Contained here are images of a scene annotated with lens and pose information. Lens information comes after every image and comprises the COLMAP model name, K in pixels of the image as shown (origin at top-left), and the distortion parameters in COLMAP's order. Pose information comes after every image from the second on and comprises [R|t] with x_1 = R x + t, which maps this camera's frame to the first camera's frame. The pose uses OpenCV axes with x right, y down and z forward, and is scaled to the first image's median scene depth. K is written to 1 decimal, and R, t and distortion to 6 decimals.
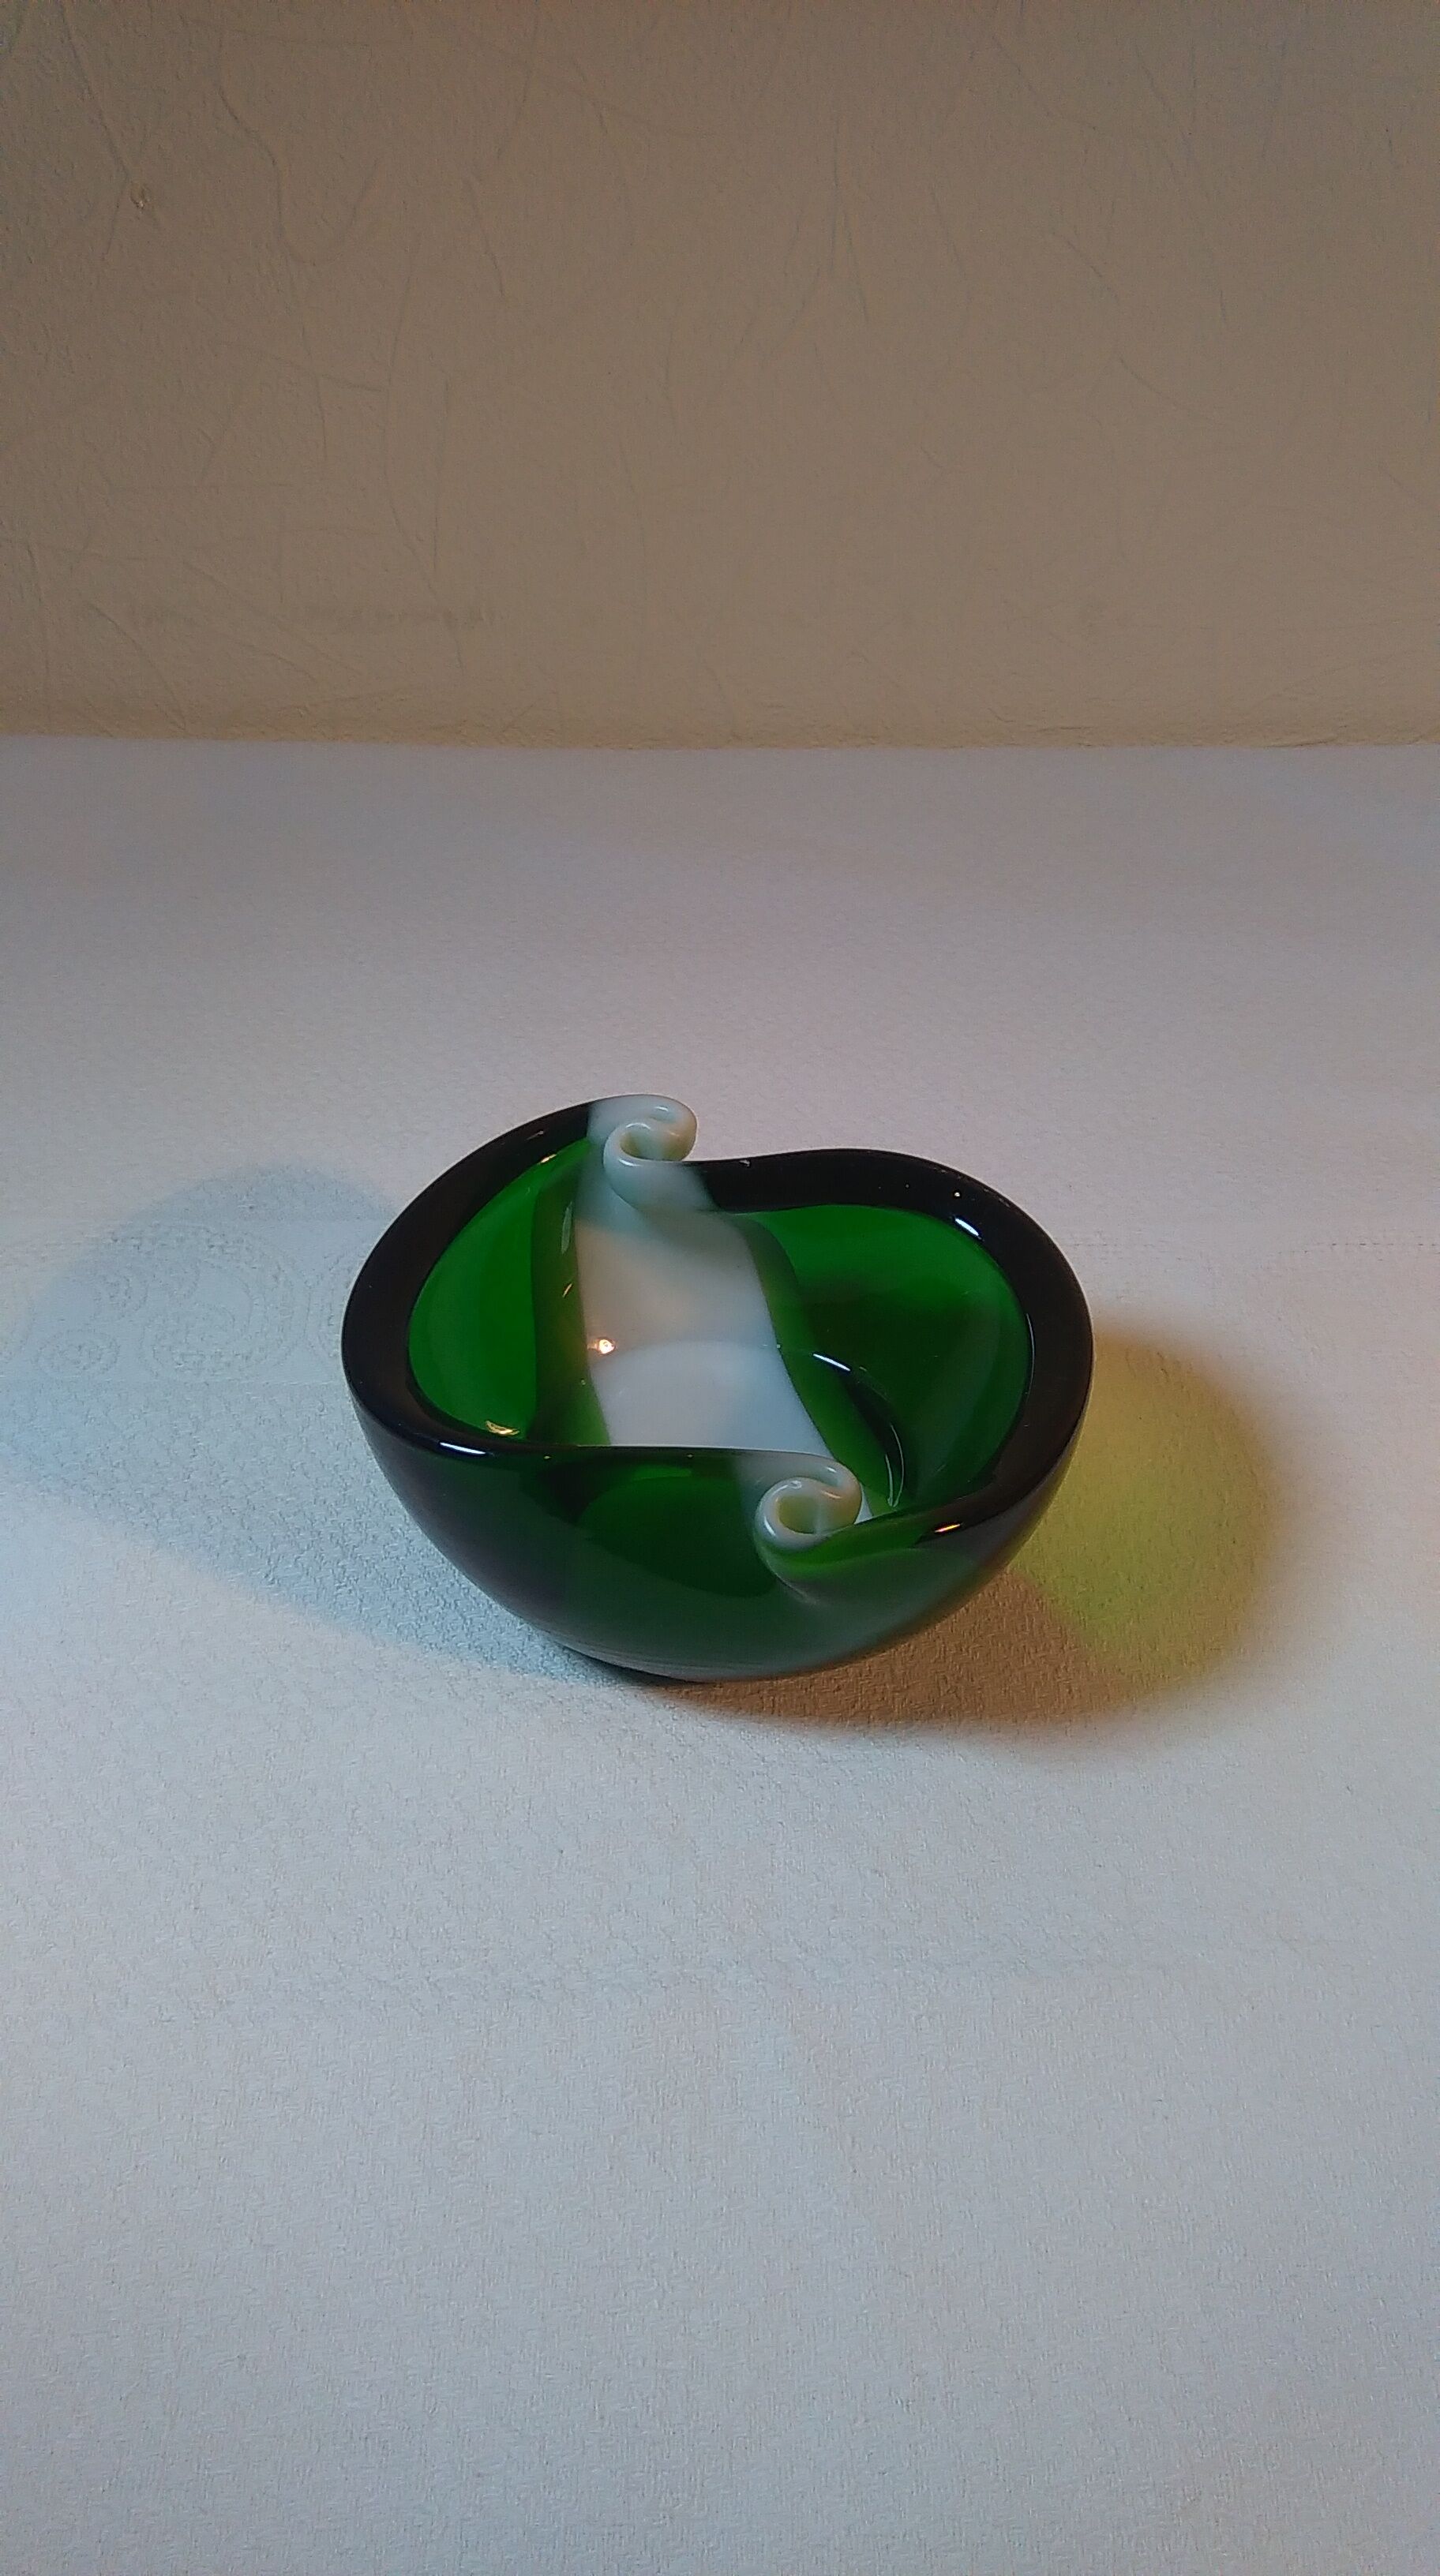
lens RADIAL K [[2160.0, 0, 719.8], [0, 2160.0, 1264.3], [0, 0, 1]] dist [0.109964, -0.131596]
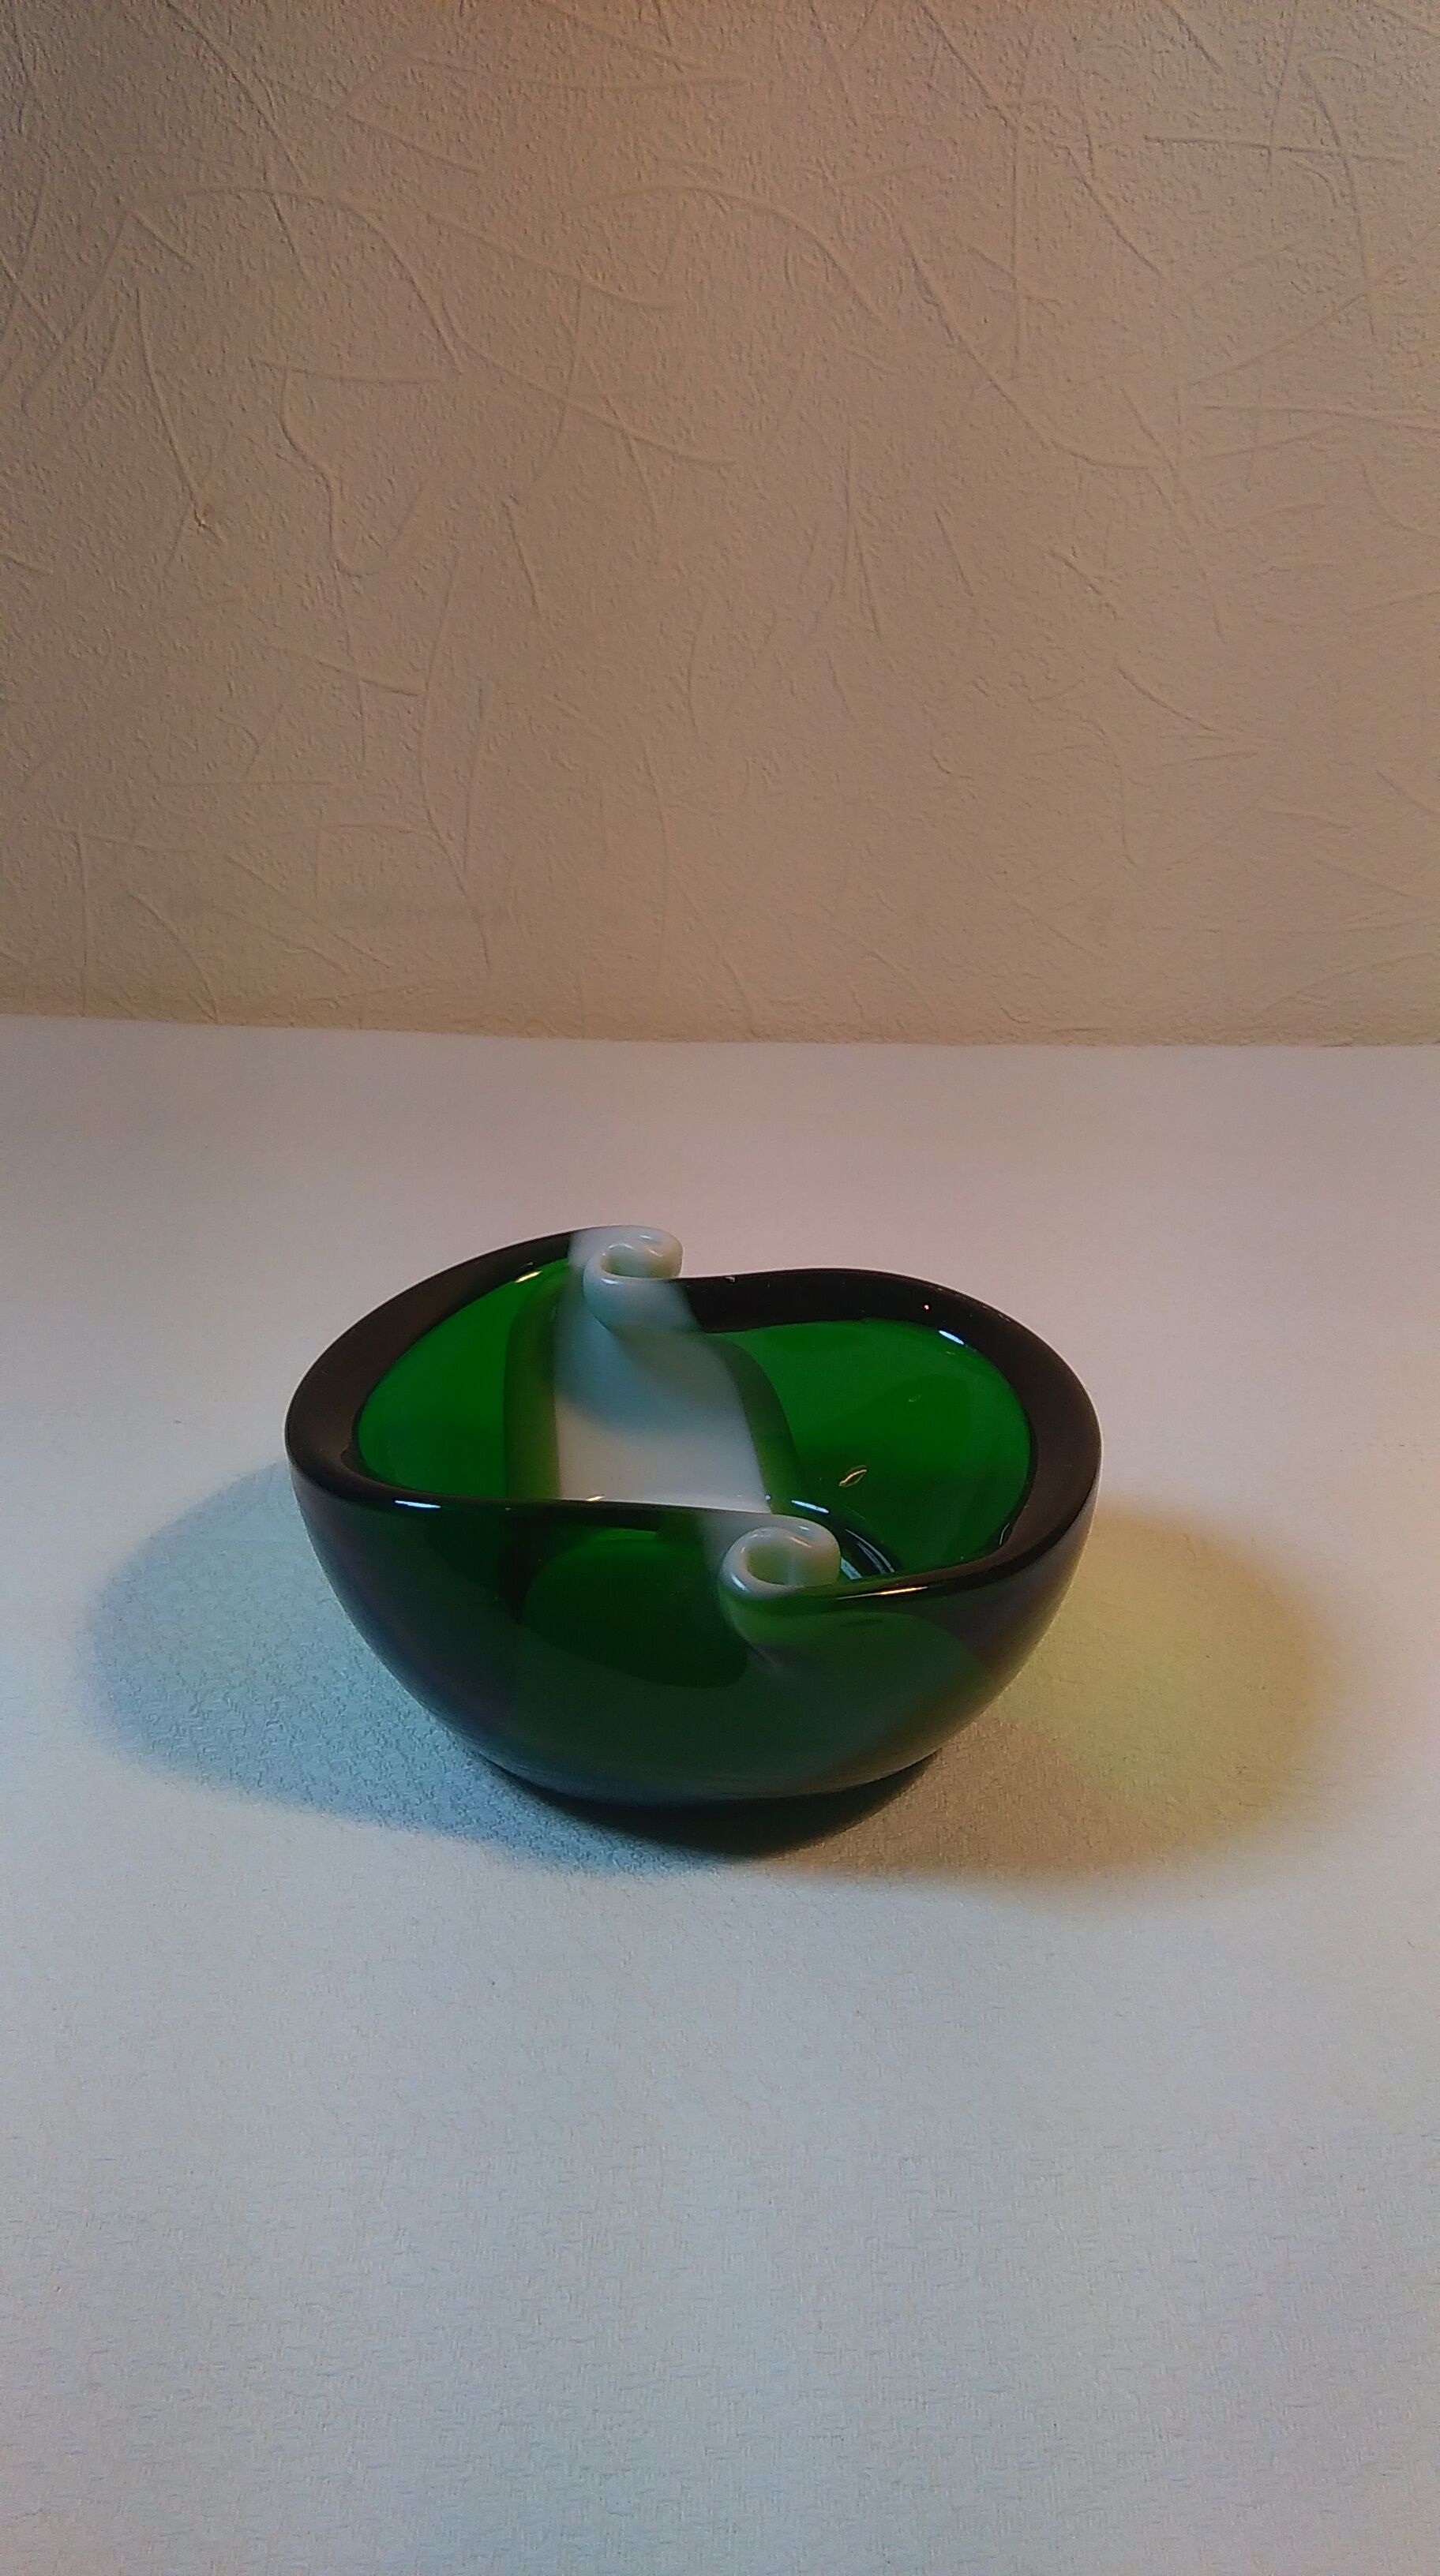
lens RADIAL K [[2160.0, 0, 707.8], [0, 2160.0, 1242.8], [0, 0, 1]] dist [0.109964, -0.131596]
pose [[0.999442, 0.011554, -0.031335, 0.031190], [-0.019104, 0.967376, -0.252625, 0.176978], [0.027394, 0.253082, 0.967057, 0.079892]]
